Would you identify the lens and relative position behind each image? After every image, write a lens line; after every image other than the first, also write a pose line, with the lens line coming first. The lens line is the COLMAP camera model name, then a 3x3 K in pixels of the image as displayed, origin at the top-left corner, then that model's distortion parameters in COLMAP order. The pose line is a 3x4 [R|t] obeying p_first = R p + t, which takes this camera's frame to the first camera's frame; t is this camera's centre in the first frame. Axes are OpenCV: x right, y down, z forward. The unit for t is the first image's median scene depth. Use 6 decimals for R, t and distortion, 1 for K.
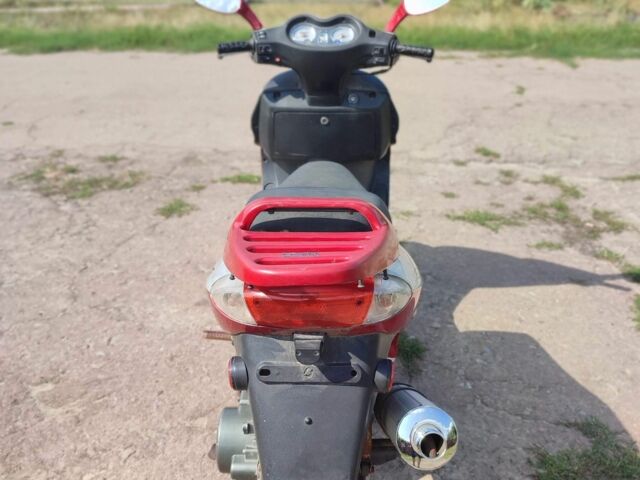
lens RADIAL K [[614.8, 0, 322.1], [0, 614.8, 239.5], [0, 0, 1]] dist [0.019873, 0.000000]
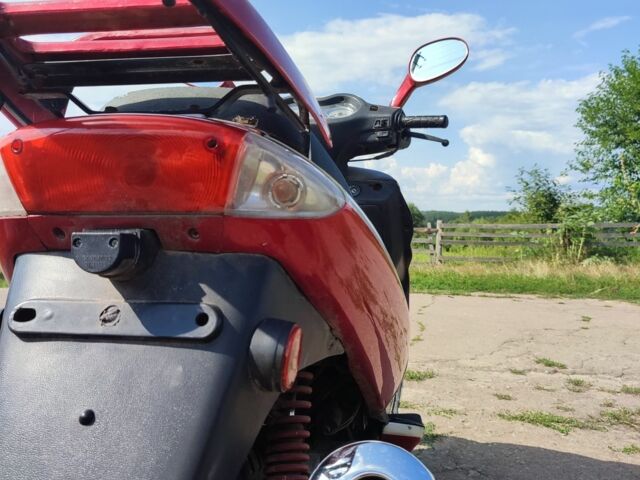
lens RADIAL K [[614.8, 0, 317.6], [0, 614.8, 240.8], [0, 0, 1]] dist [0.019873, 0.000000]
pose [[0.993140, 0.014800, -0.115991, 0.056008], [-0.062653, 0.904903, -0.420980, 0.103107], [0.098730, 0.425359, 0.899623, 0.161971]]
